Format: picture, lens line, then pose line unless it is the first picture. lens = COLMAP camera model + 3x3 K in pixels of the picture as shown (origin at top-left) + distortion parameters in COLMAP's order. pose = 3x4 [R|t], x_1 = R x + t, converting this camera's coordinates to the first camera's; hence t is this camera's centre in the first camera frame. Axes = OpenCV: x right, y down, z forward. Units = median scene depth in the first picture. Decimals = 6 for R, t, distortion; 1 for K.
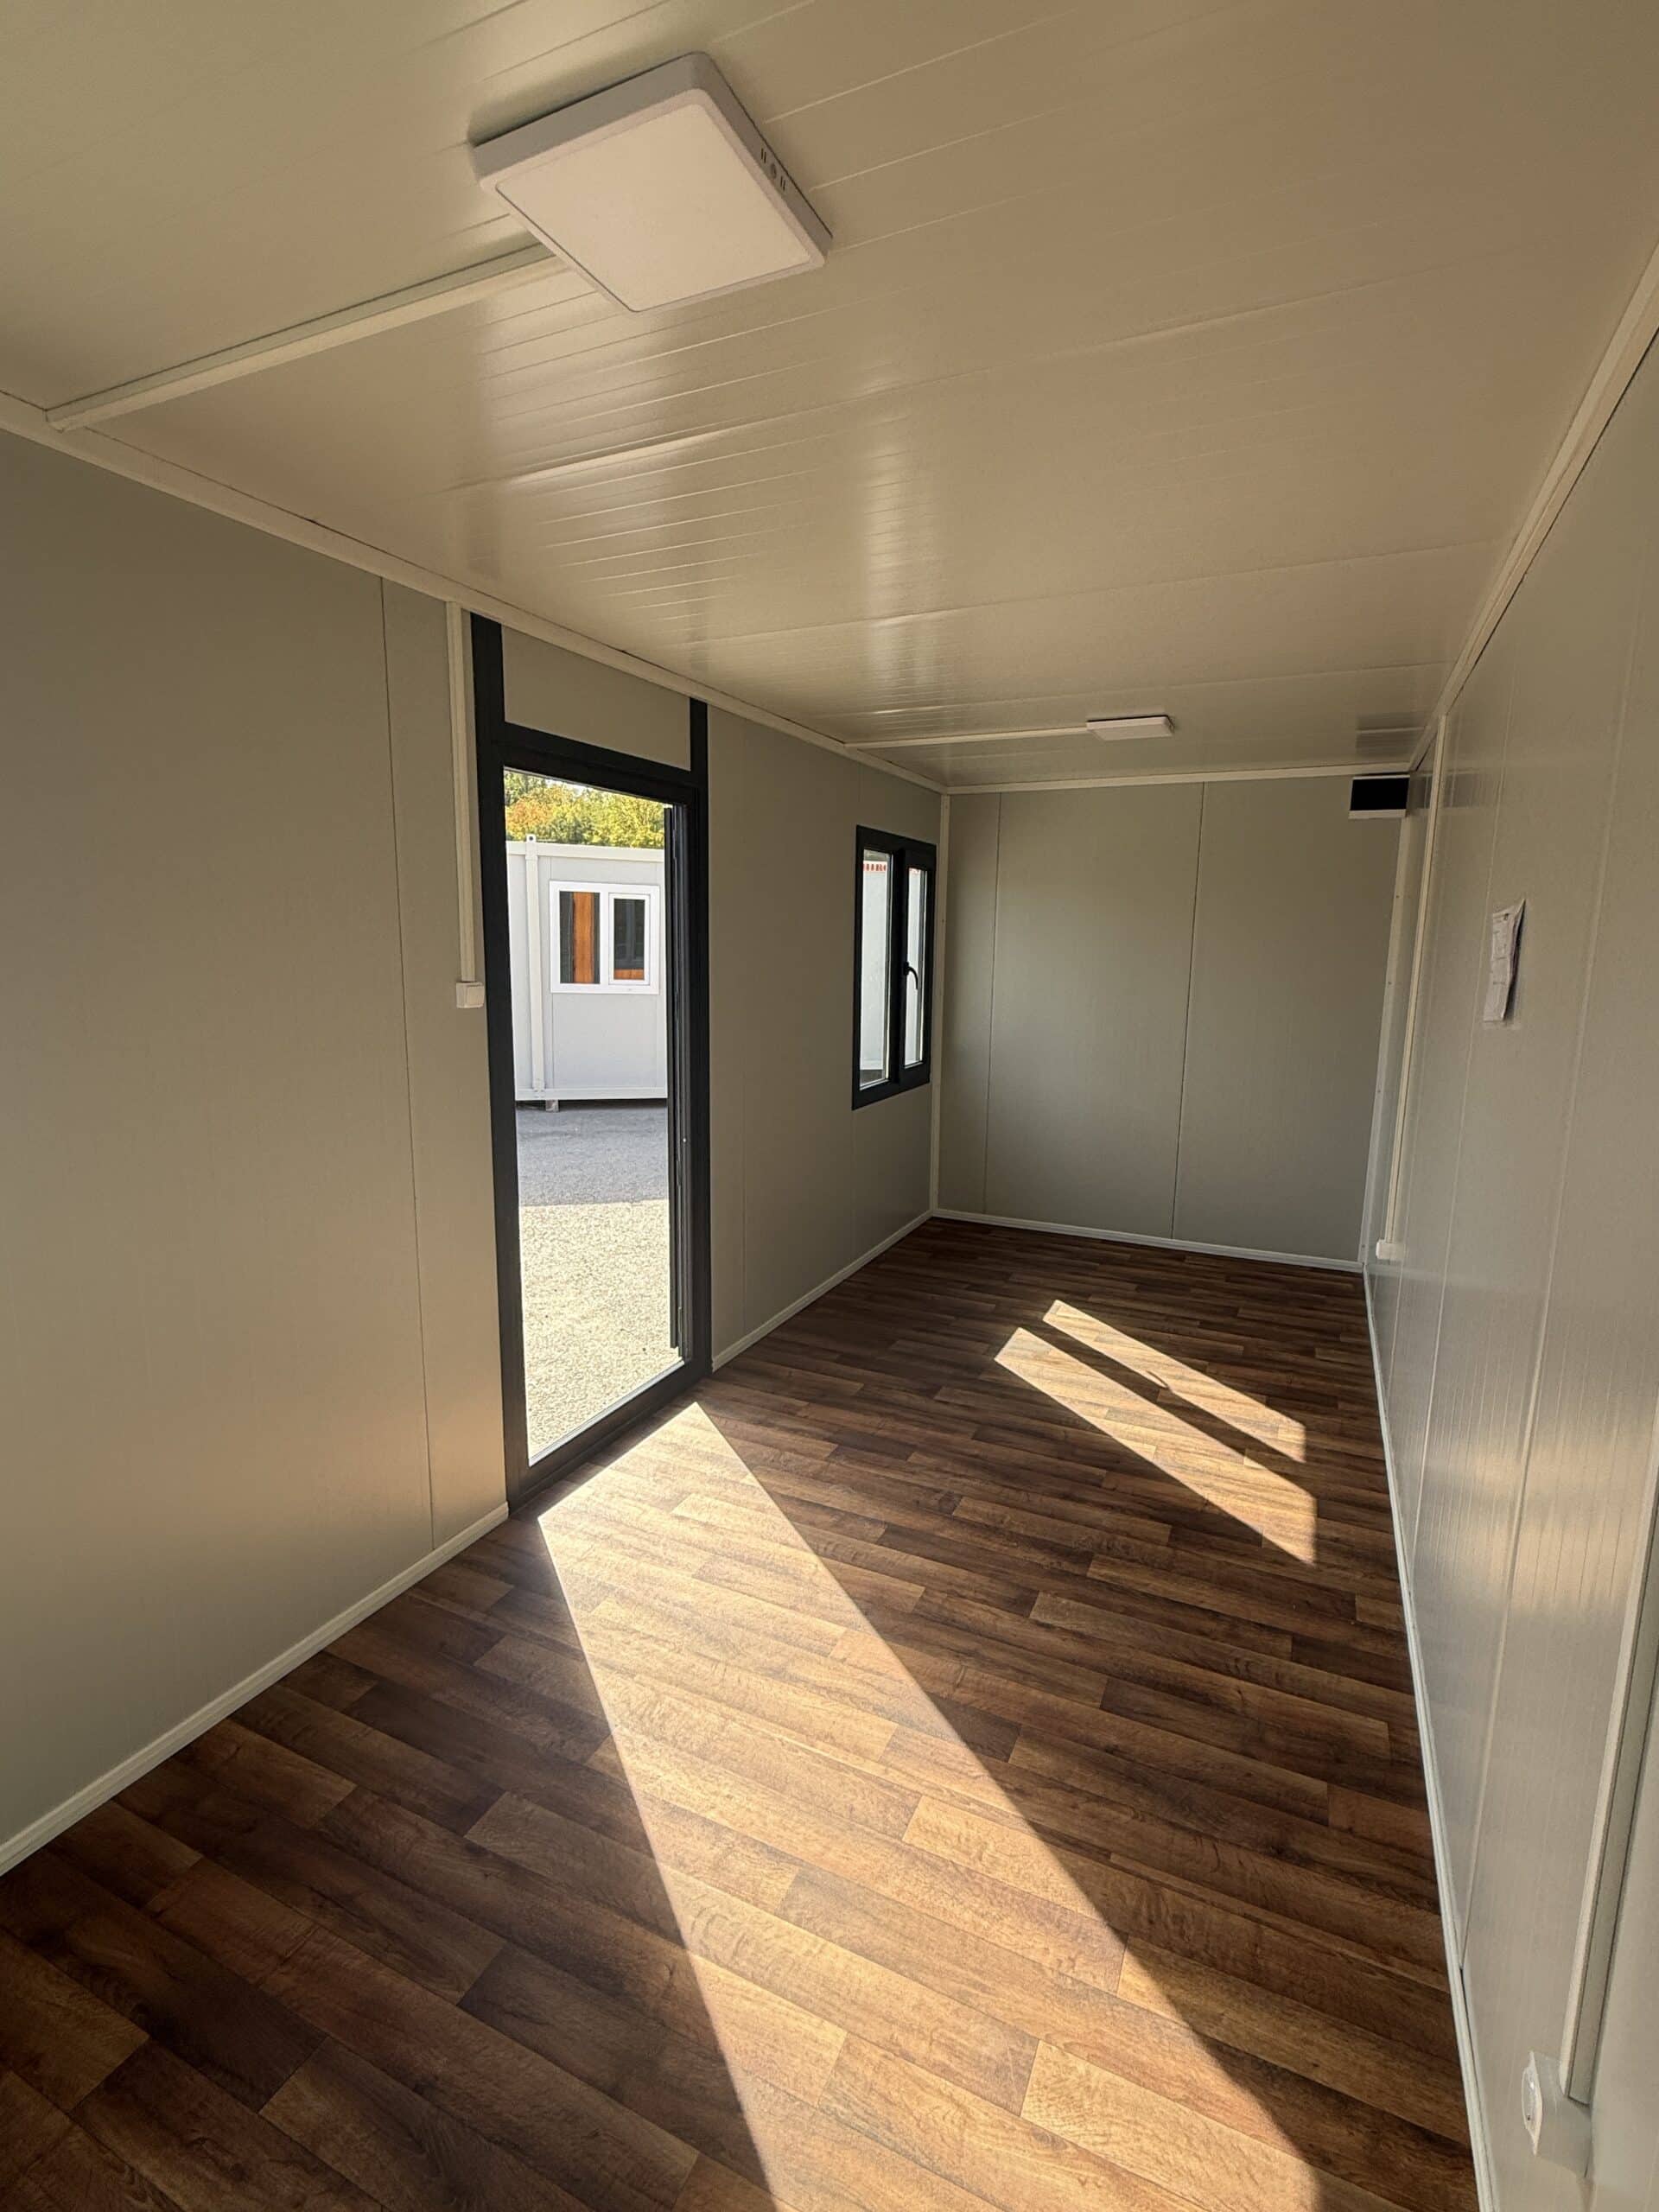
lens RADIAL K [[1029.9, 0, 833.0], [0, 1029.9, 1103.6], [0, 0, 1]] dist [-0.001809, 0.000468]
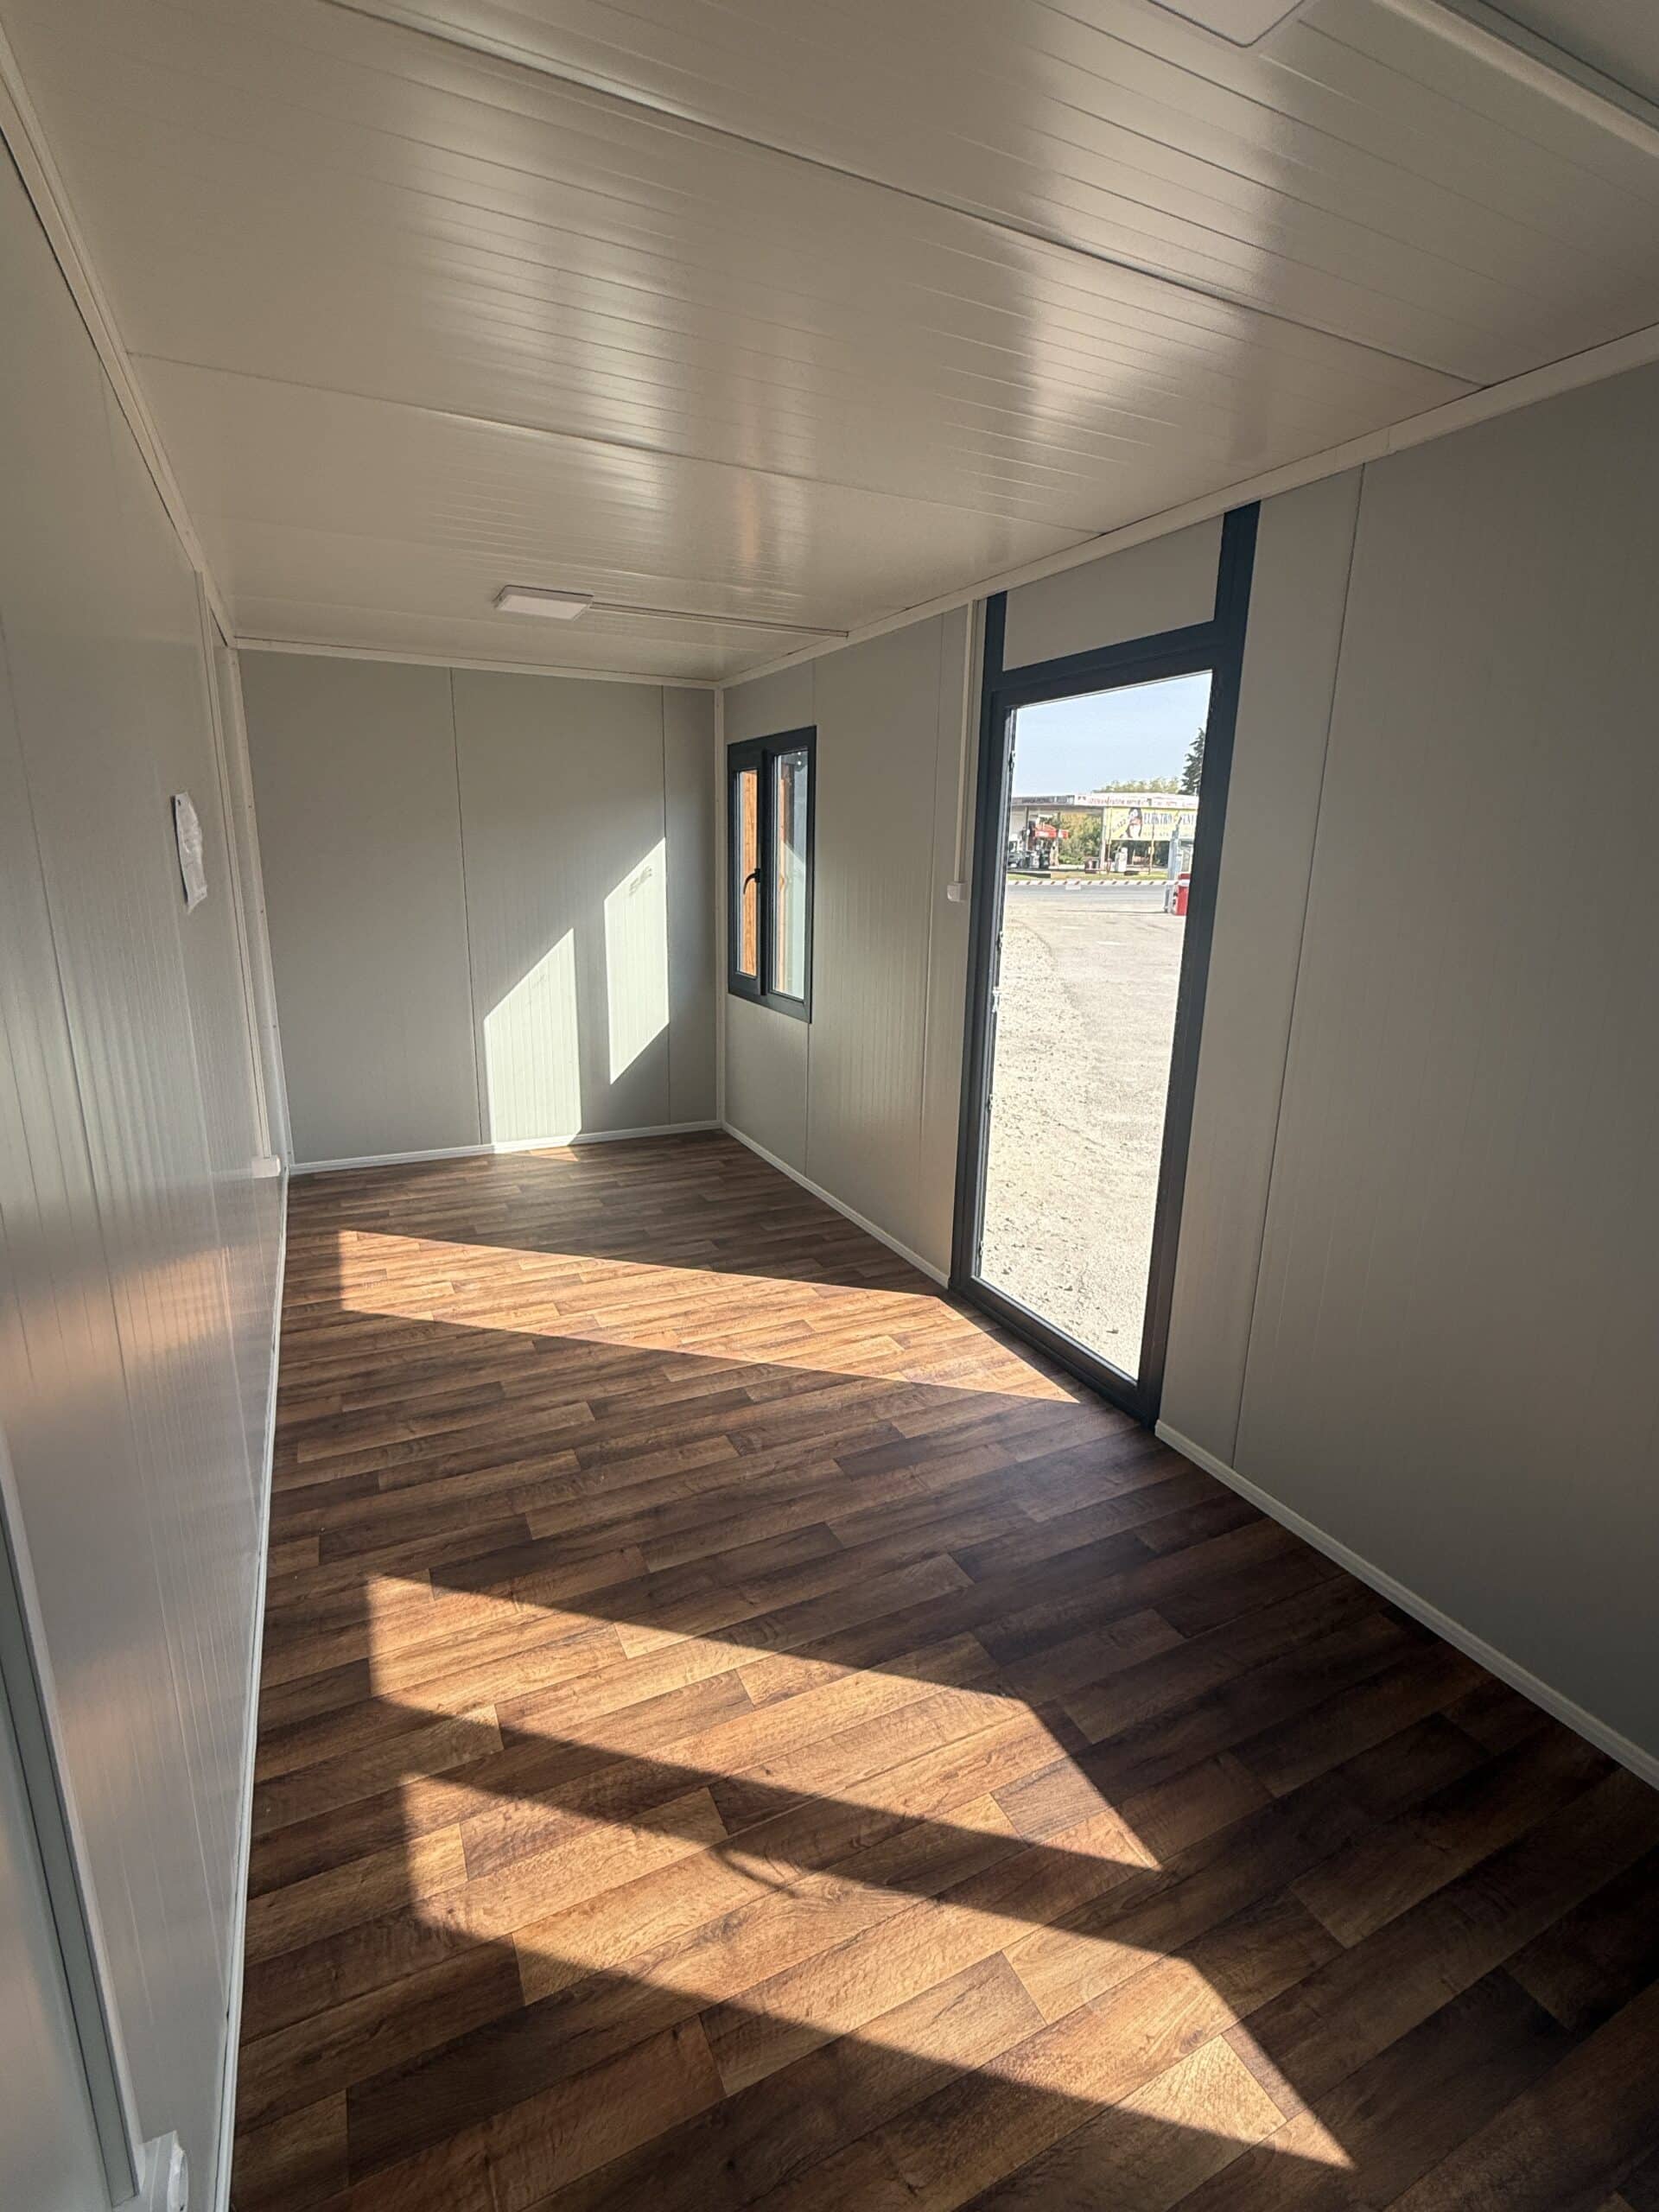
lens RADIAL K [[1016.9, 0, 827.8], [0, 1016.9, 1113.1], [0, 0, 1]] dist [-0.001923, -0.000434]
pose [[-0.624681, 0.174642, -0.761101, 0.748335], [-0.150653, 0.929406, 0.336911, -0.235824], [0.766210, 0.325124, -0.554271, 1.524836]]
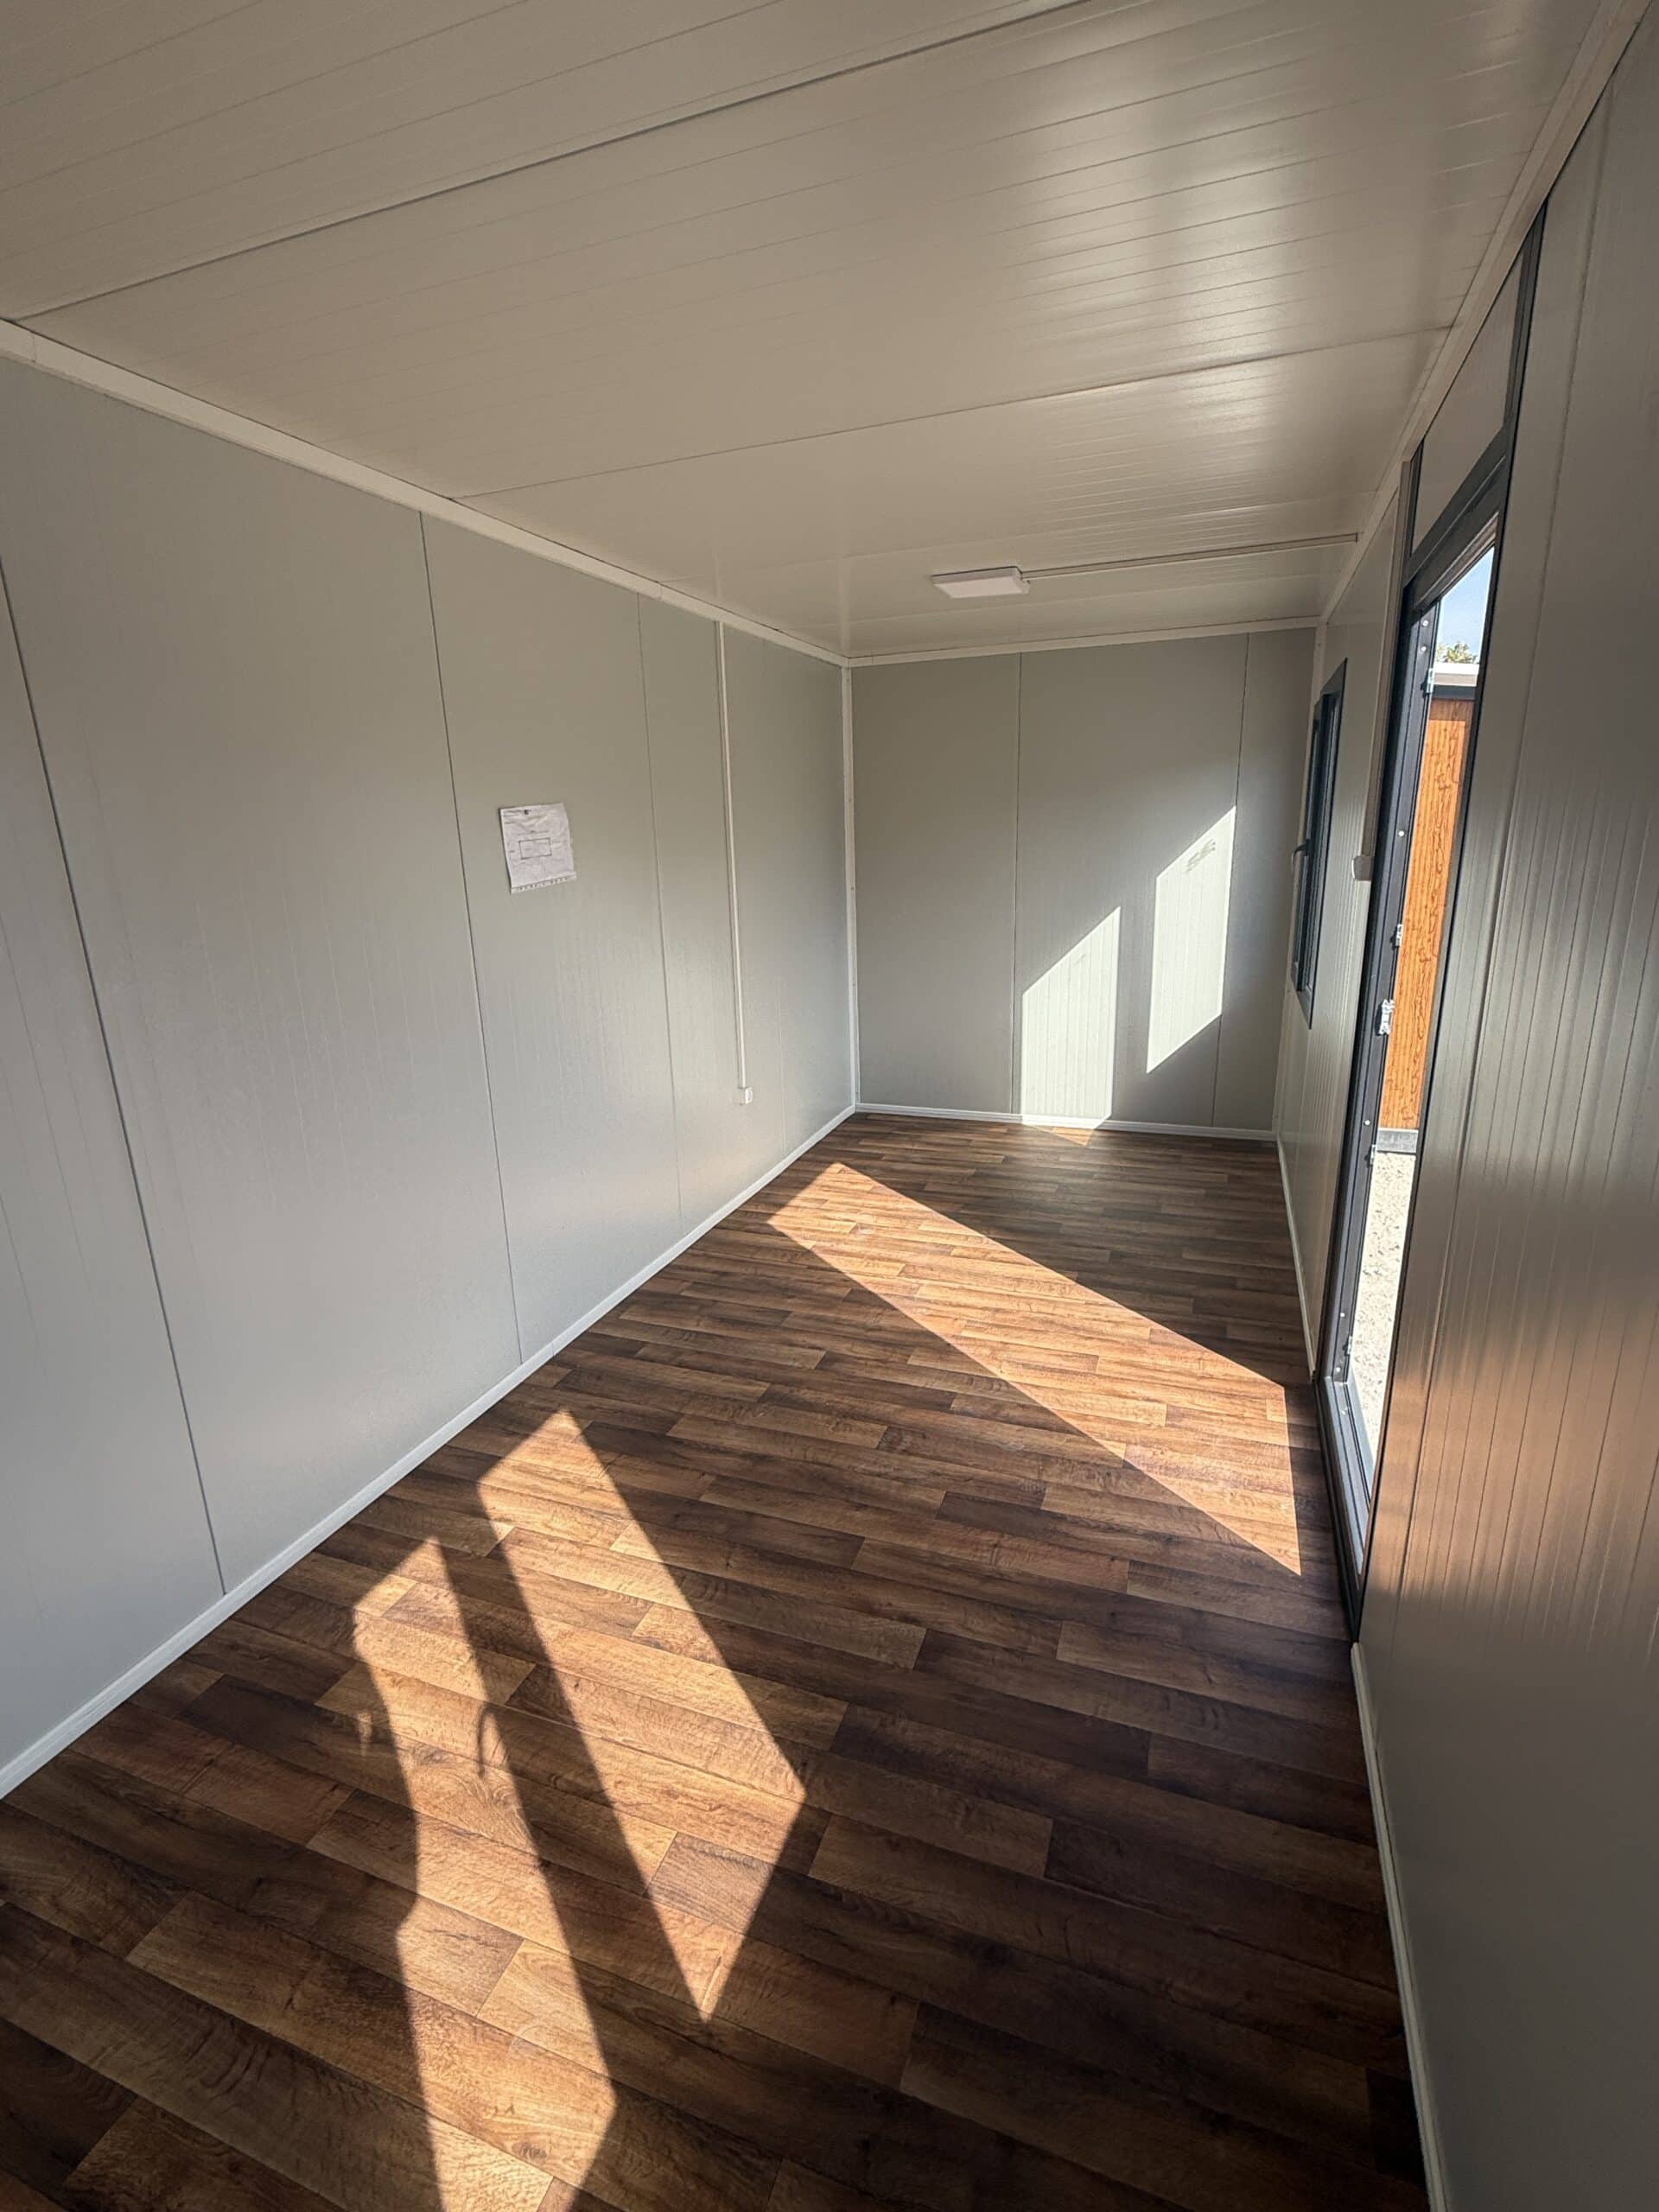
lens RADIAL K [[1029.9, 0, 833.0], [0, 1029.9, 1103.6], [0, 0, 1]] dist [-0.001809, 0.000468]
pose [[-0.996370, 0.037486, -0.076427, 0.230901], [0.002714, 0.911350, 0.411624, -0.282713], [0.085082, 0.409922, -0.908143, 1.764482]]
